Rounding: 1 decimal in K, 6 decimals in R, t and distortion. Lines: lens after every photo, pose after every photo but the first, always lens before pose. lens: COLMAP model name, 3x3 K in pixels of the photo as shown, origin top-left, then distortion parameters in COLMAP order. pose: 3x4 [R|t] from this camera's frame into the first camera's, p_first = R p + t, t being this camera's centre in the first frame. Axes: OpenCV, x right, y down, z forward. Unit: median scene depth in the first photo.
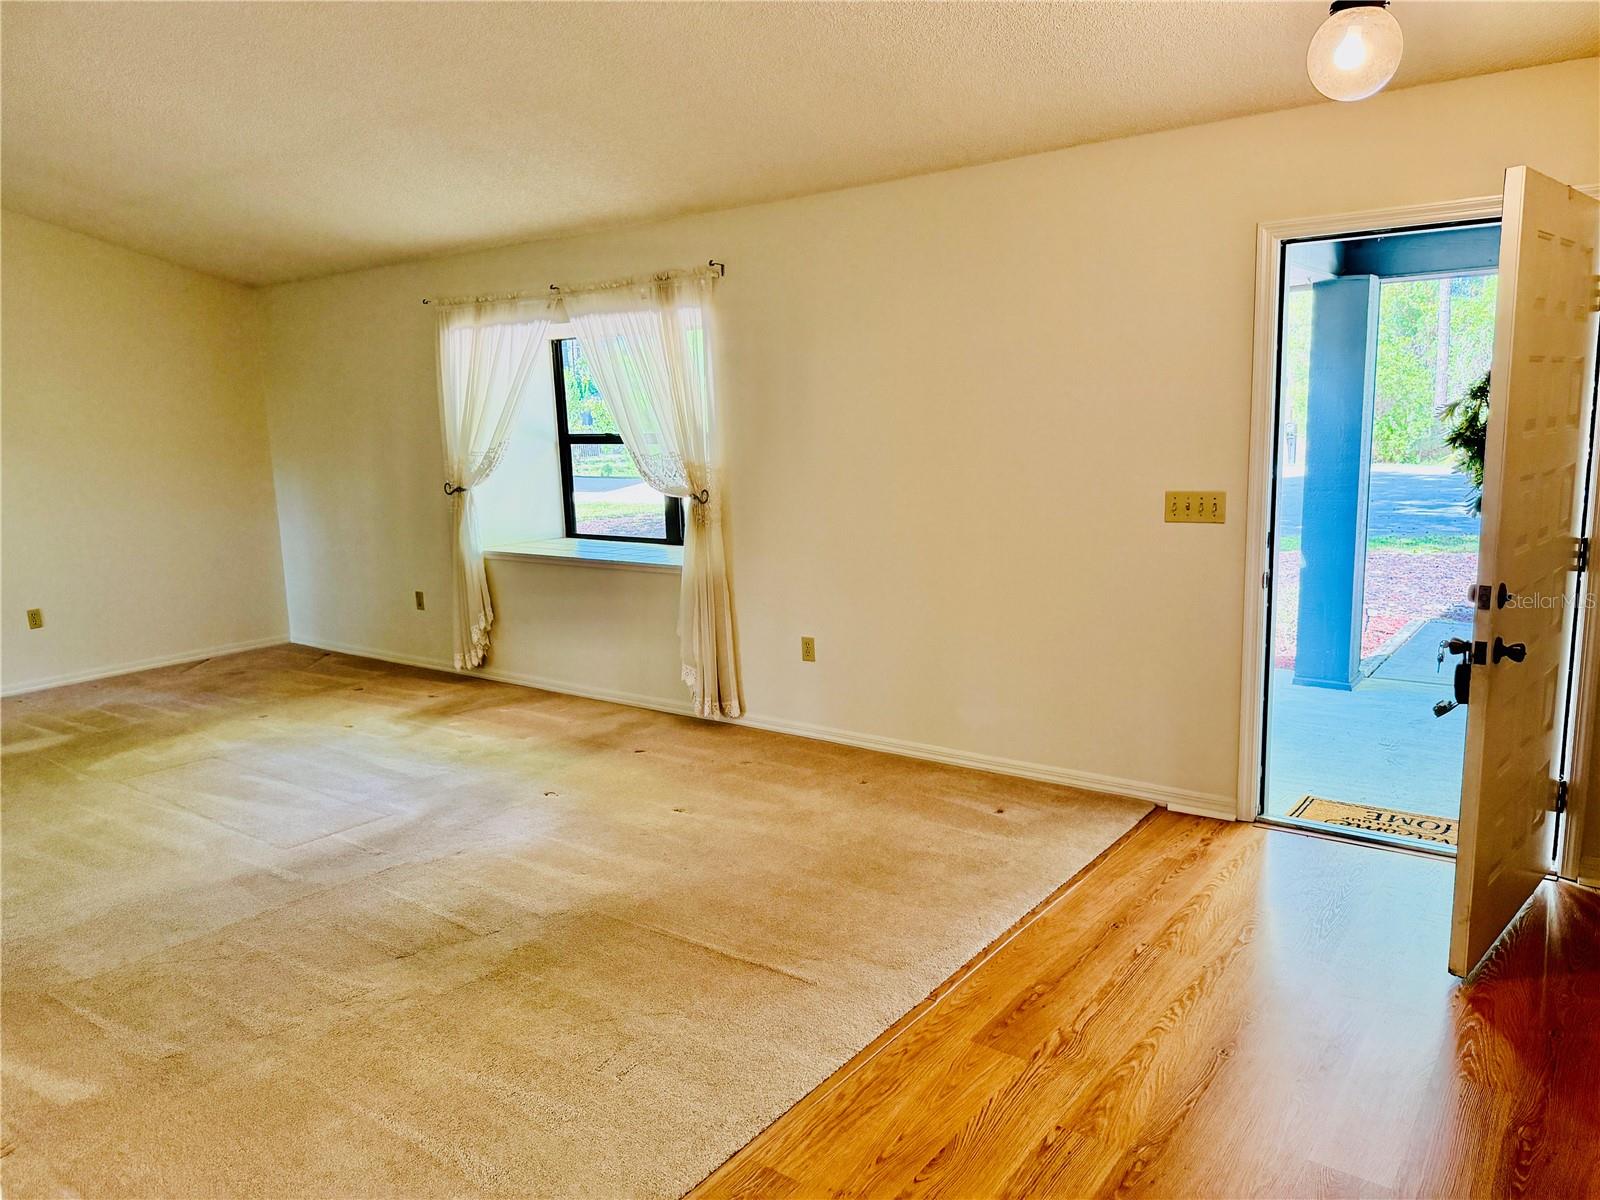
lens RADIAL K [[1109.1, 0, 800.6], [0, 1109.1, 609.4], [0, 0, 1]] dist [0.133826, -0.225173]
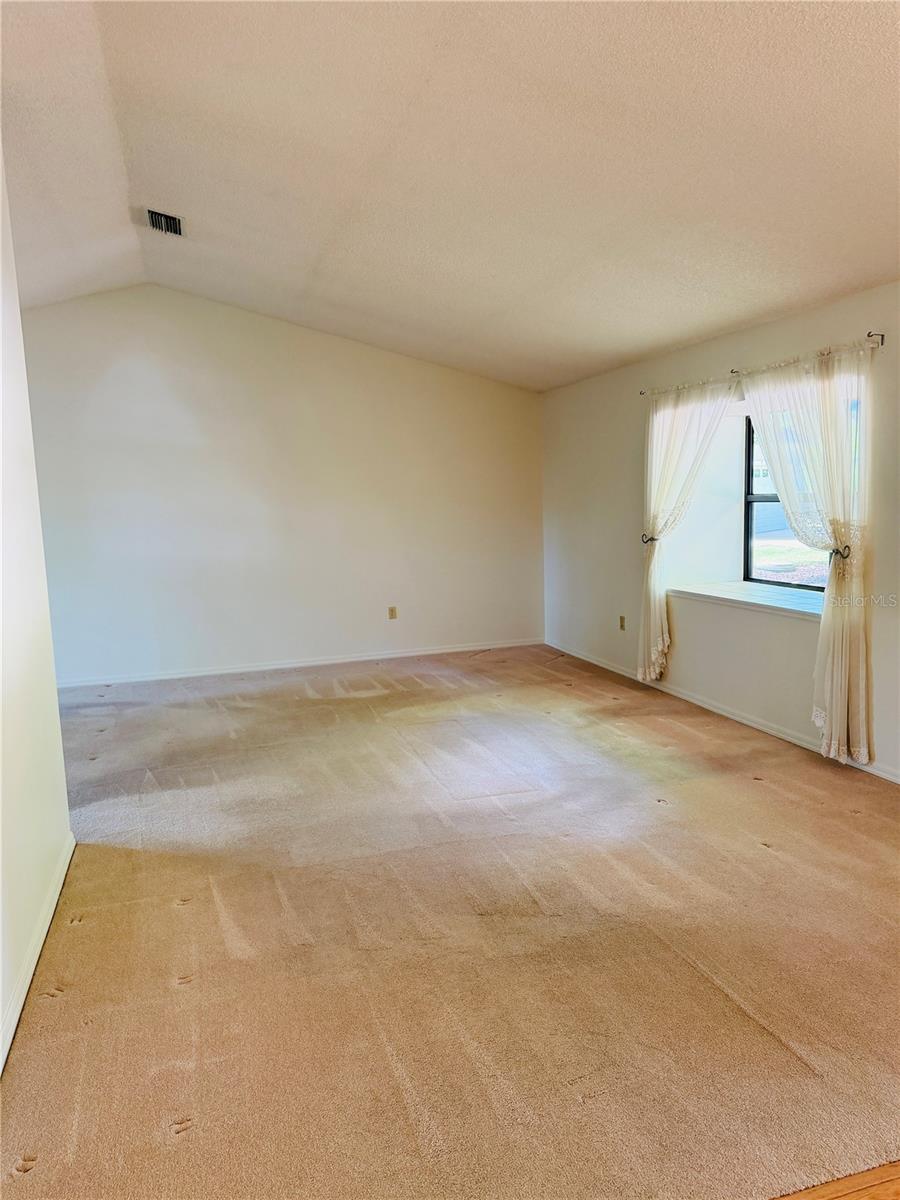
lens RADIAL K [[831.8, 0, 453.2], [0, 831.8, 603.2], [0, 0, 1]] dist [0.133826, -0.225173]
pose [[0.808795, 0.077037, -0.583023, 0.082804], [-0.091327, 0.995809, 0.004888, -0.021971], [0.580956, 0.049292, 0.812441, 0.122251]]
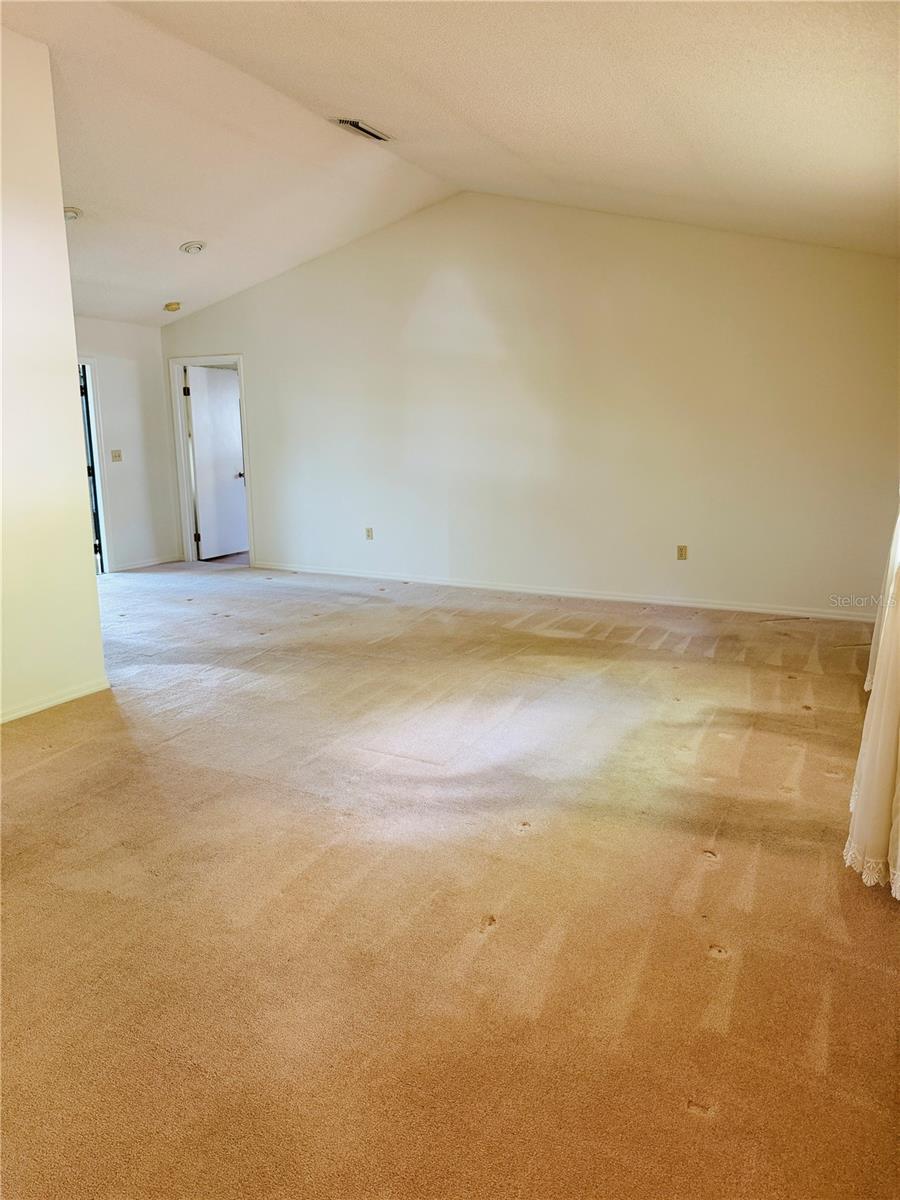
lens RADIAL K [[831.8, 0, 453.2], [0, 831.8, 603.2], [0, 0, 1]] dist [0.133826, -0.225173]
pose [[0.162719, 0.226003, -0.960440, 0.296444], [-0.168977, 0.965415, 0.198545, -0.103067], [0.972095, 0.129985, 0.195281, 0.664657]]
